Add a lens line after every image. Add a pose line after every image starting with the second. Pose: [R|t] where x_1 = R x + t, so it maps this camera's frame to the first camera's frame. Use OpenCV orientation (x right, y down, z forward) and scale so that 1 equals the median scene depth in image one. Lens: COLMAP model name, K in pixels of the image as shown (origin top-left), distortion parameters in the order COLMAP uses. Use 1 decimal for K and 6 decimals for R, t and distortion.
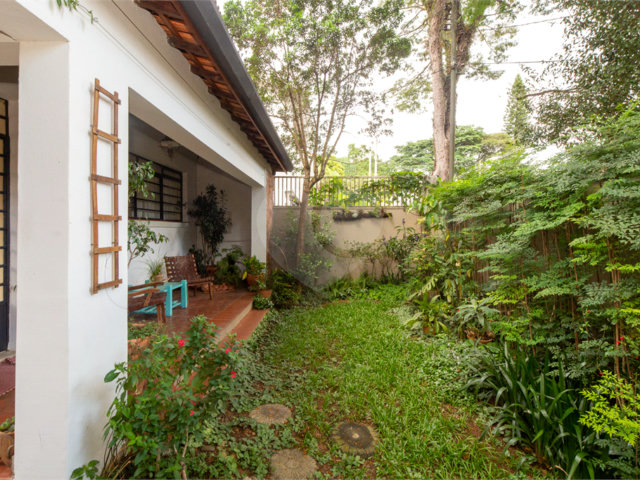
lens RADIAL K [[367.1, 0, 315.1], [0, 367.1, 231.2], [0, 0, 1]] dist [0.009576, -0.006292]
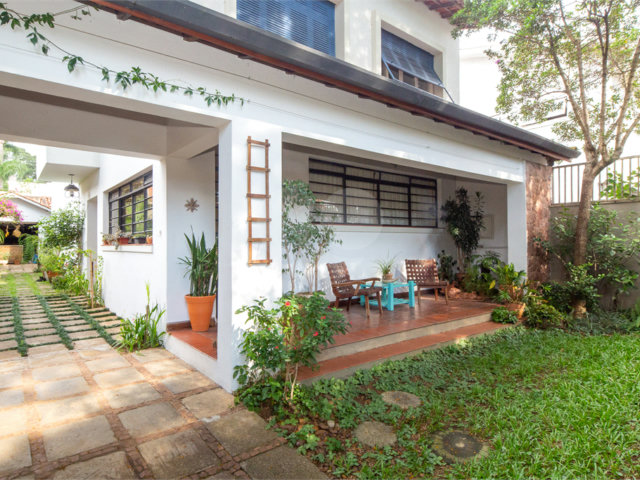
lens RADIAL K [[367.1, 0, 263.5], [0, 367.1, 237.8], [0, 0, 1]] dist [0.009576, -0.006292]
pose [[0.583991, -0.015364, -0.811614, 0.203796], [0.003555, 0.999860, -0.016370, 0.018952], [0.811752, 0.006675, 0.583964, 0.022420]]
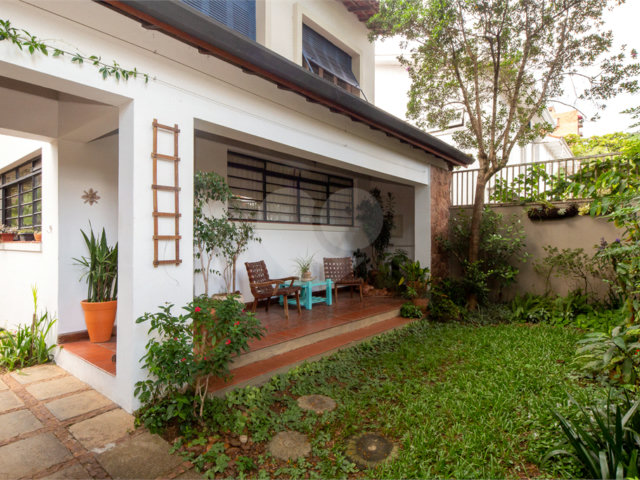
lens RADIAL K [[376.9, 0, 265.6], [0, 376.9, 239.8], [0, 0, 1]] dist [0.000785, 0.000560]
pose [[0.742516, -0.001114, -0.669827, 0.189160], [-0.001154, 0.999995, -0.002942, 0.017474], [0.669827, 0.002957, 0.742511, 0.048765]]
